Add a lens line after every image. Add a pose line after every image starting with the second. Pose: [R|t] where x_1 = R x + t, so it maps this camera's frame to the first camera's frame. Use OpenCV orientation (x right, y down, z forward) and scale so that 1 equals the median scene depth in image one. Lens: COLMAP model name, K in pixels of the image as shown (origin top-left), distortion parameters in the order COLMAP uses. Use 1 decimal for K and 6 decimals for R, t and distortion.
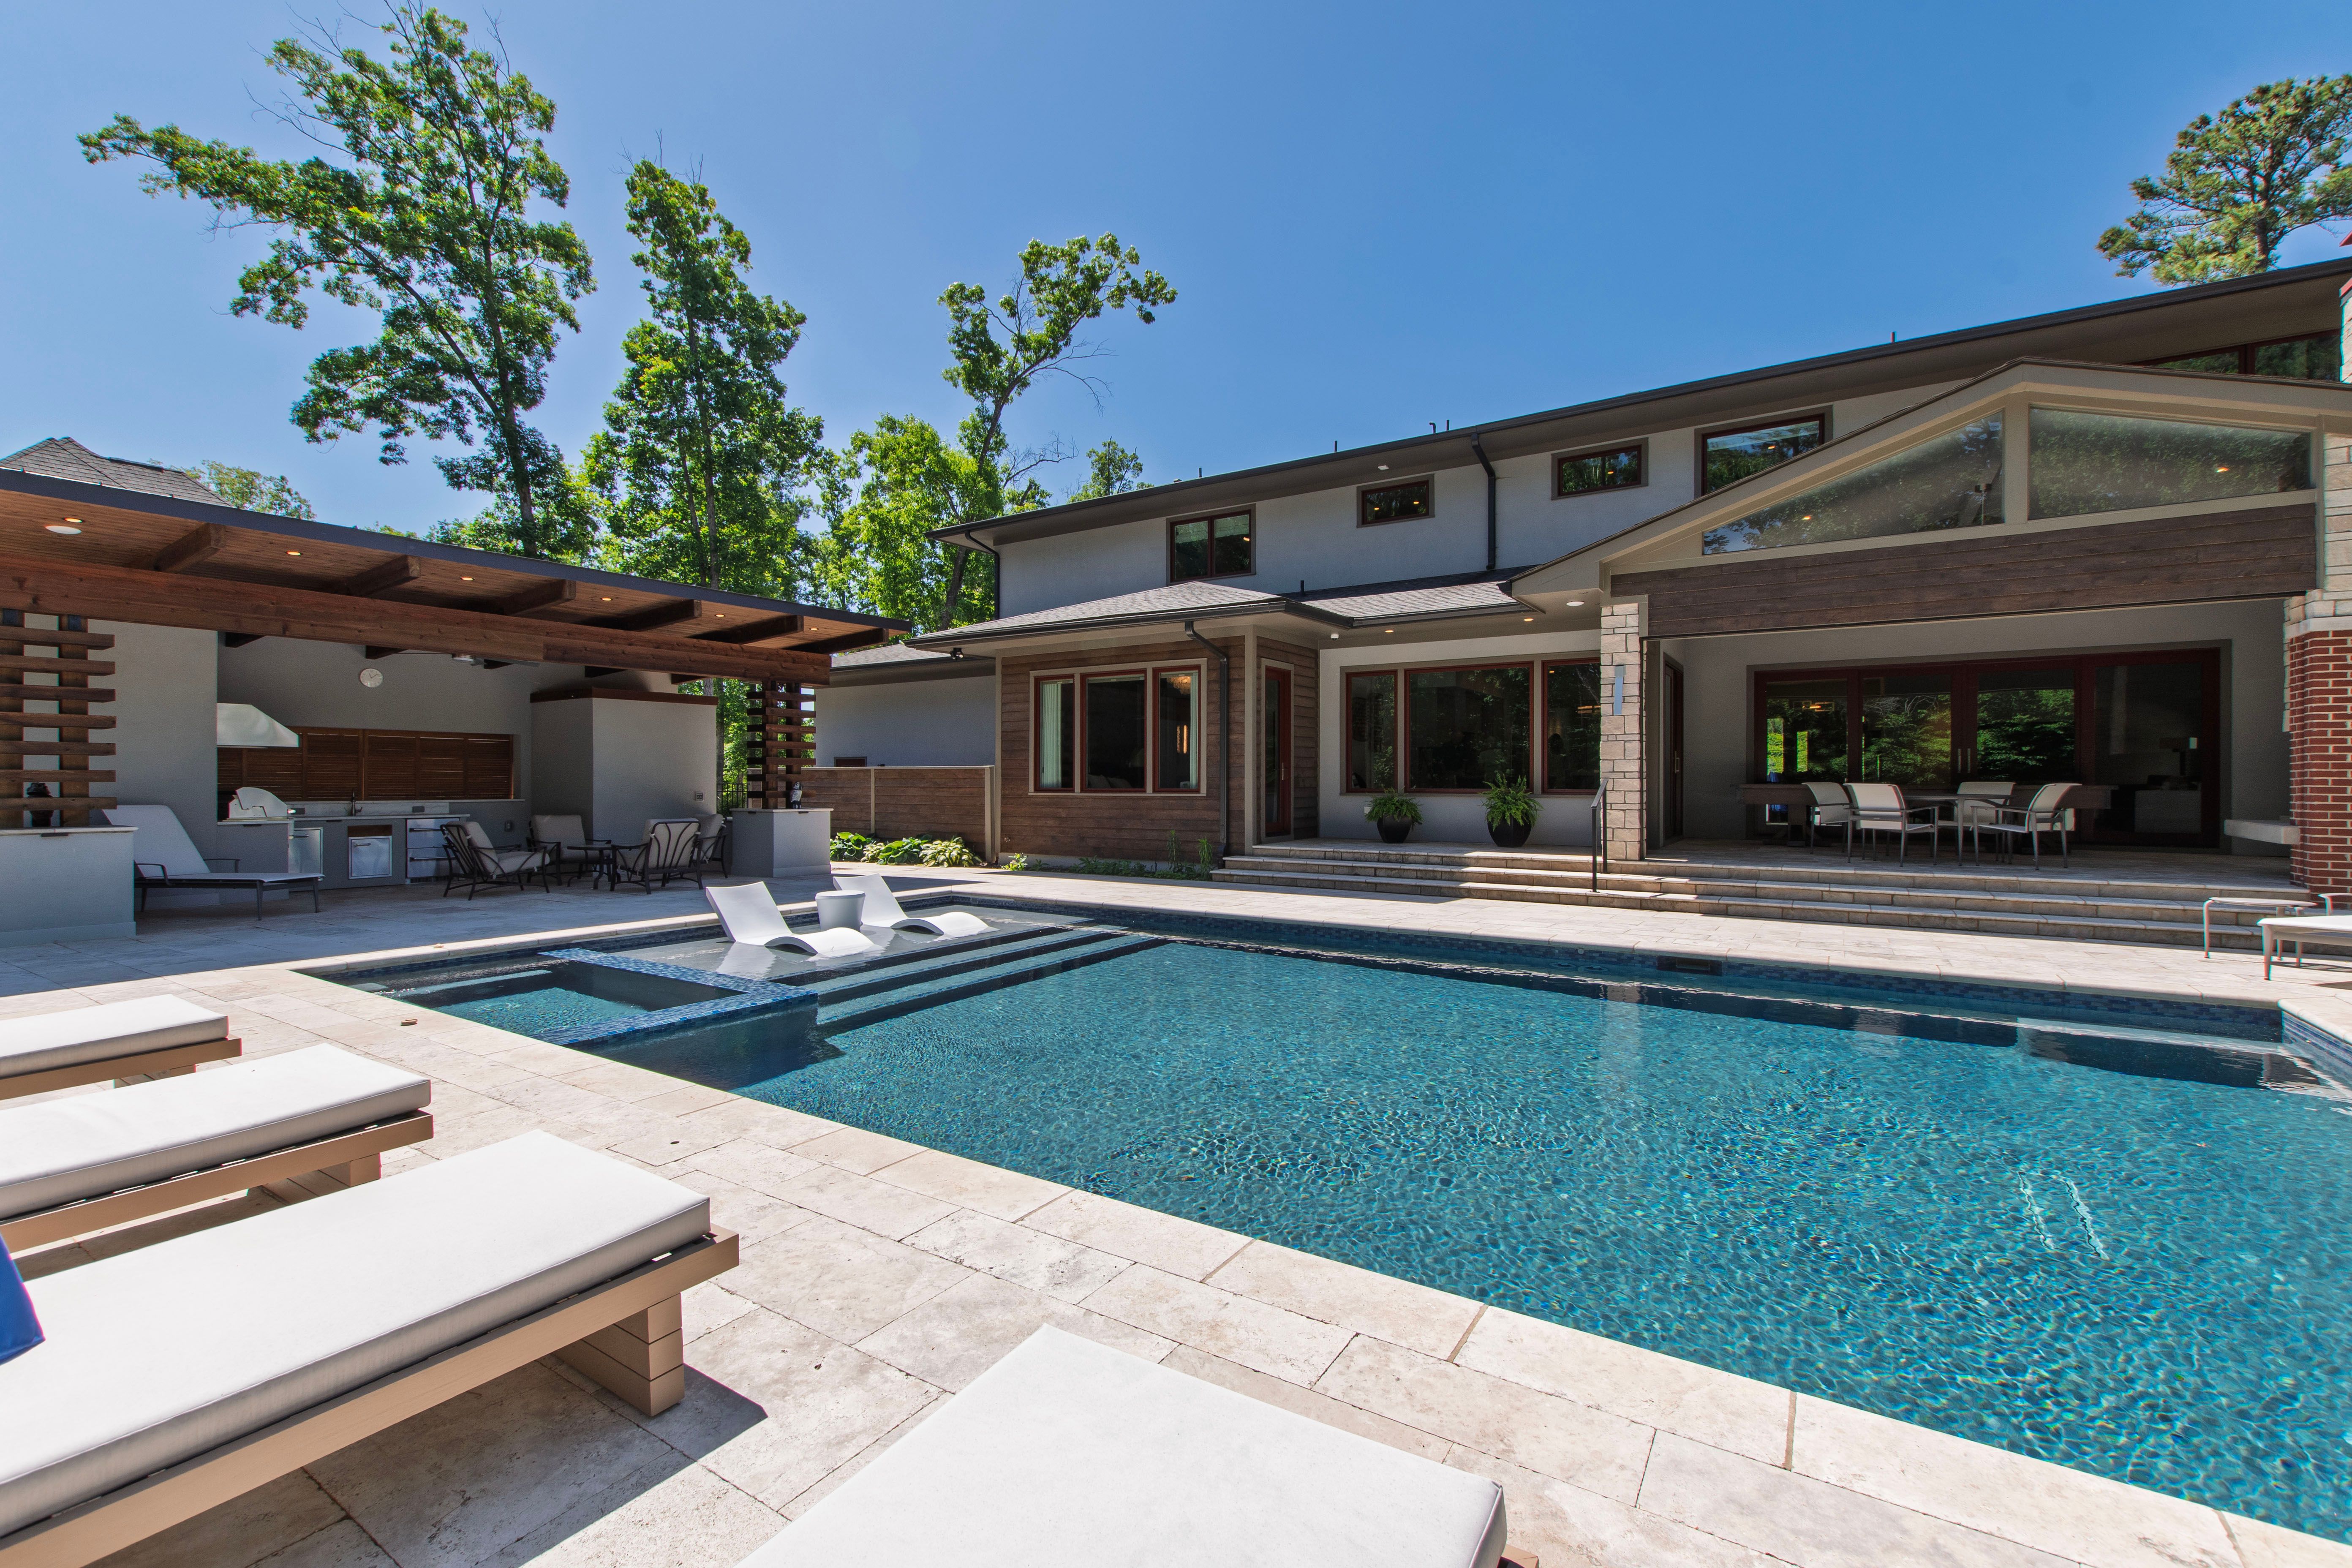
lens RADIAL K [[1009.4, 0, 1193.2], [0, 1009.4, 778.3], [0, 0, 1]] dist [0.001984, -0.002018]
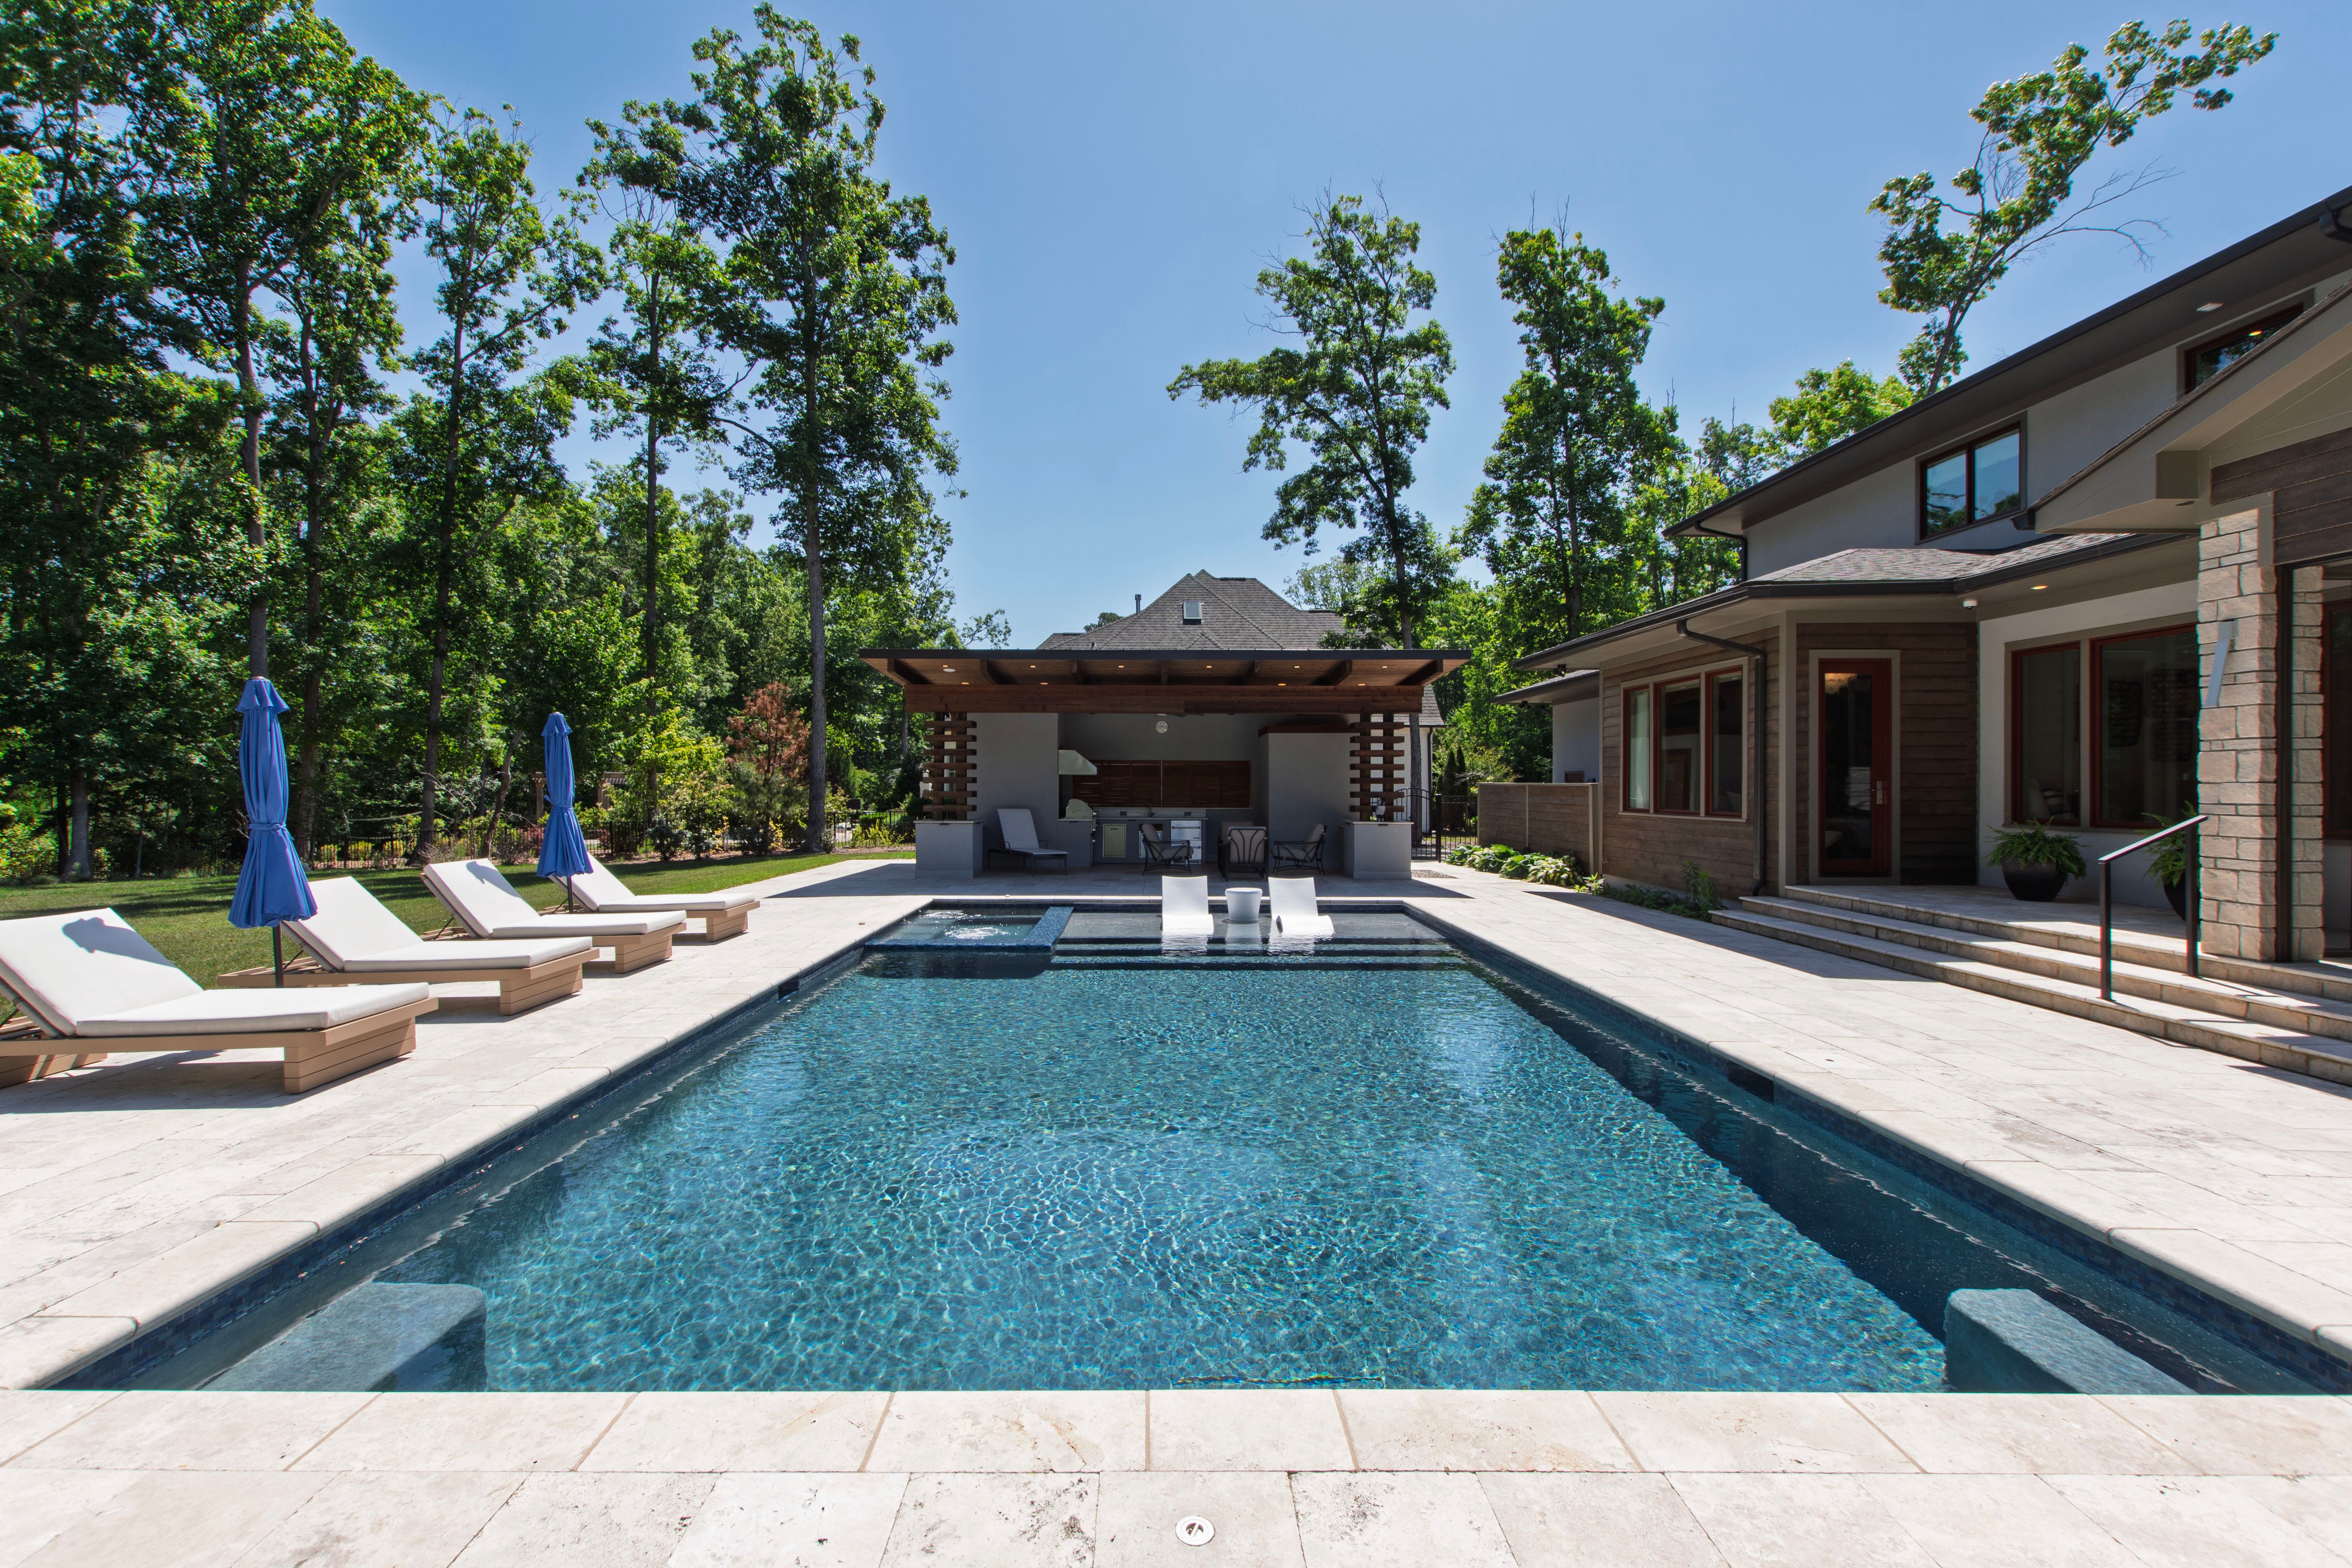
lens RADIAL K [[1009.4, 0, 1147.0], [0, 1009.4, 788.1], [0, 0, 1]] dist [0.001984, -0.002018]
pose [[0.562616, 0.003441, -0.826711, 0.384524], [0.001910, 0.999983, 0.005462, -0.013801], [0.826716, -0.004652, 0.562600, 0.110251]]
